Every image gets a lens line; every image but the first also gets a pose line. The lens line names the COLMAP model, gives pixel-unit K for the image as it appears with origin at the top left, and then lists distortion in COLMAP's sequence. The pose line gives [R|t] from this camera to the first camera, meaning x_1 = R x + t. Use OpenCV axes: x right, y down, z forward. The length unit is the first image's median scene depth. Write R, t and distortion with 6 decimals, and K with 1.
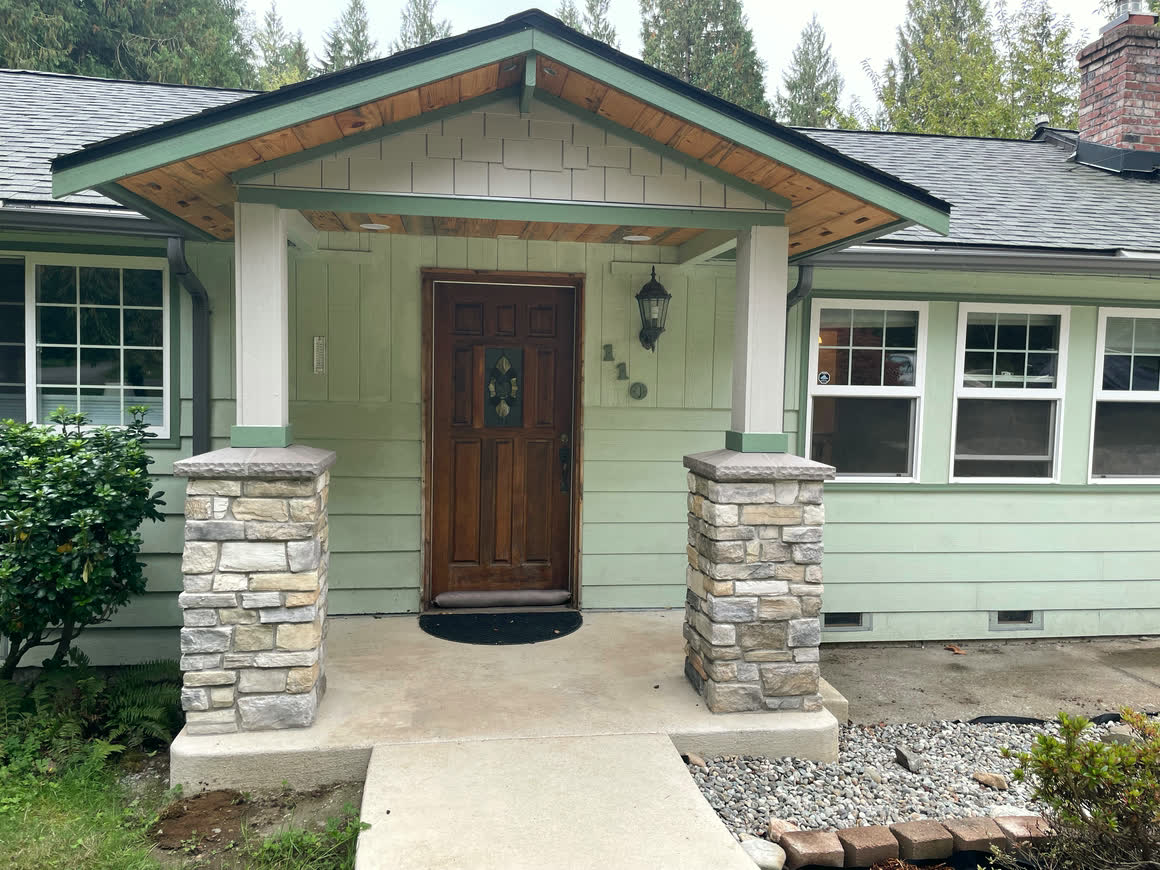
lens RADIAL K [[904.2, 0, 580.0], [0, 904.2, 435.0], [0, 0, 1]] dist [0.046640, -0.007215]
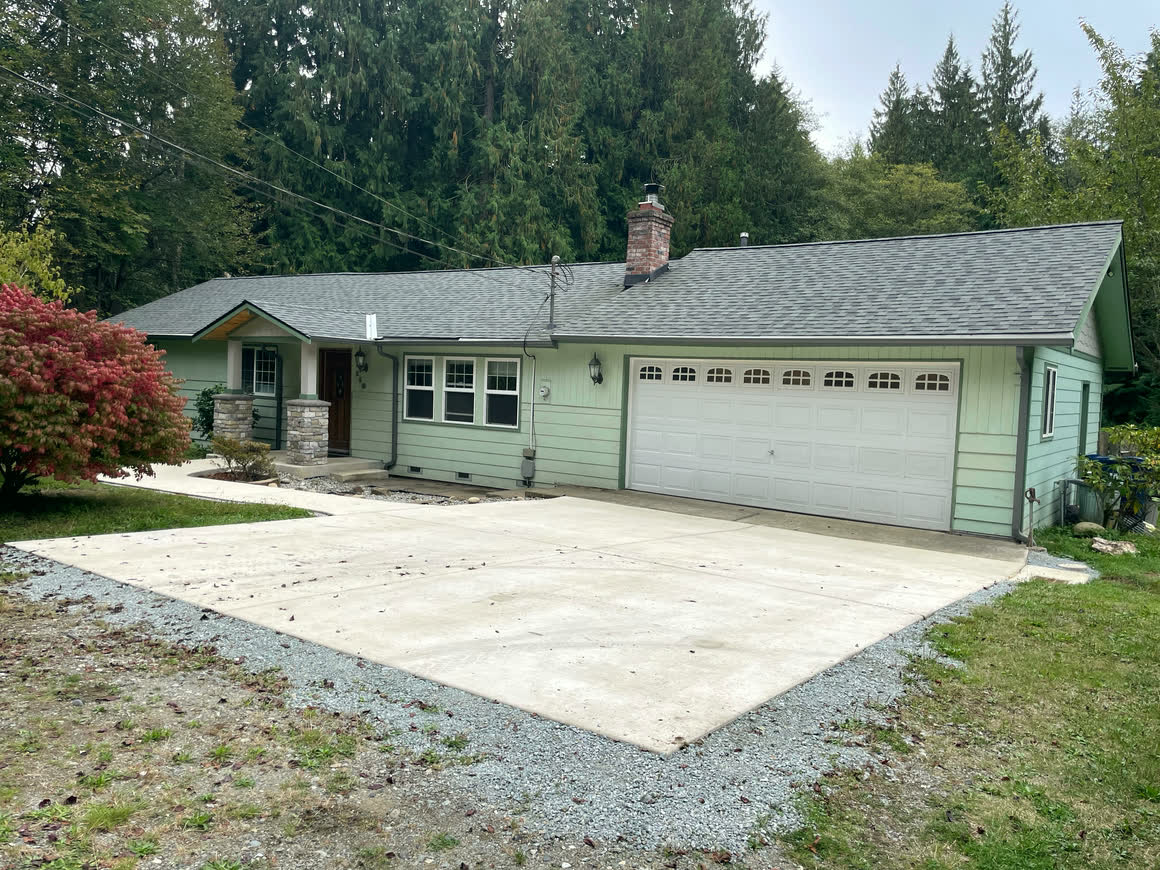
lens RADIAL K [[904.2, 0, 580.0], [0, 904.2, 435.0], [0, 0, 1]] dist [0.046640, -0.007215]
pose [[0.716382, 0.052893, -0.695700, 2.572974], [-0.070284, 0.997521, 0.003467, 0.051664], [0.694159, 0.046413, 0.718324, -0.654102]]
